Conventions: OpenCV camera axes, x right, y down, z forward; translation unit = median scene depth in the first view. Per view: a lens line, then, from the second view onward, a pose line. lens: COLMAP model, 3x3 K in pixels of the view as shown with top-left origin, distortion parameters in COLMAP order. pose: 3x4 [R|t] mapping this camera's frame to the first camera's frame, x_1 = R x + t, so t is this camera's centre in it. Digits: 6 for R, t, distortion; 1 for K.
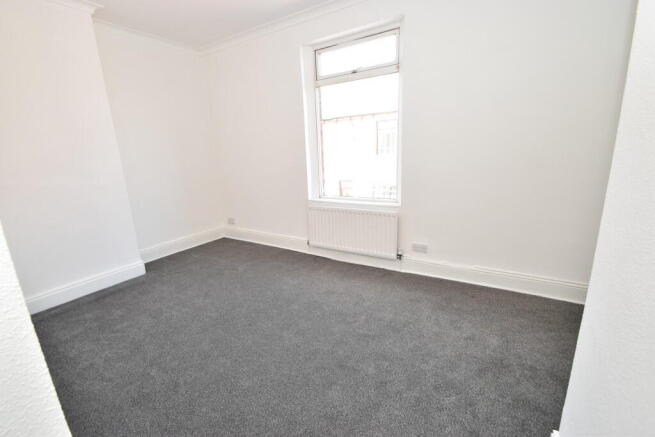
lens RADIAL K [[290.3, 0, 327.5], [0, 290.3, 218.5], [0, 0, 1]] dist [0.010717, -0.000176]
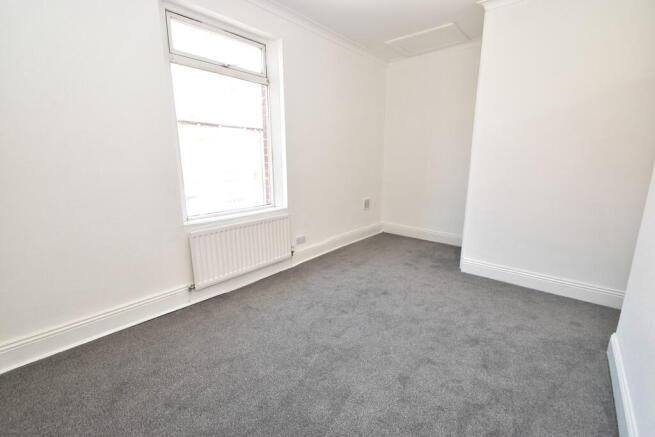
lens RADIAL K [[296.3, 0, 327.5], [0, 296.3, 218.5], [0, 0, 1]] dist [-0.002135, -0.000540]
pose [[0.120096, -0.147641, 0.981723, -0.816074], [0.229865, 0.966142, 0.117179, -0.096650], [-0.965784, 0.211591, 0.149967, 0.674443]]
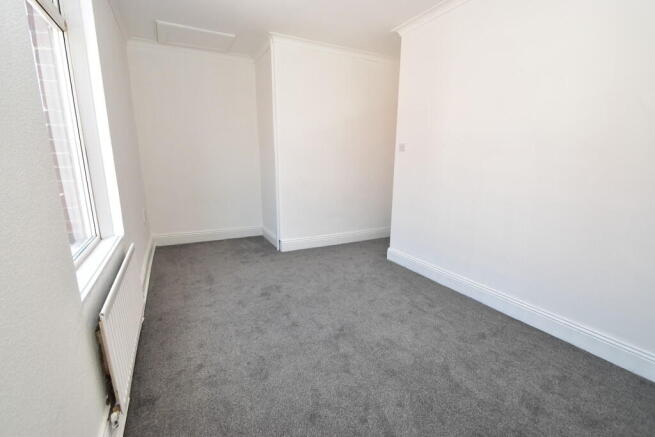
lens RADIAL K [[290.3, 0, 327.5], [0, 290.3, 218.5], [0, 0, 1]] dist [0.010717, -0.000176]
pose [[-0.877669, -0.056206, 0.475960, -0.514471], [0.147816, 0.912941, 0.380380, -0.277260], [-0.455903, 0.404202, -0.792952, 1.295900]]
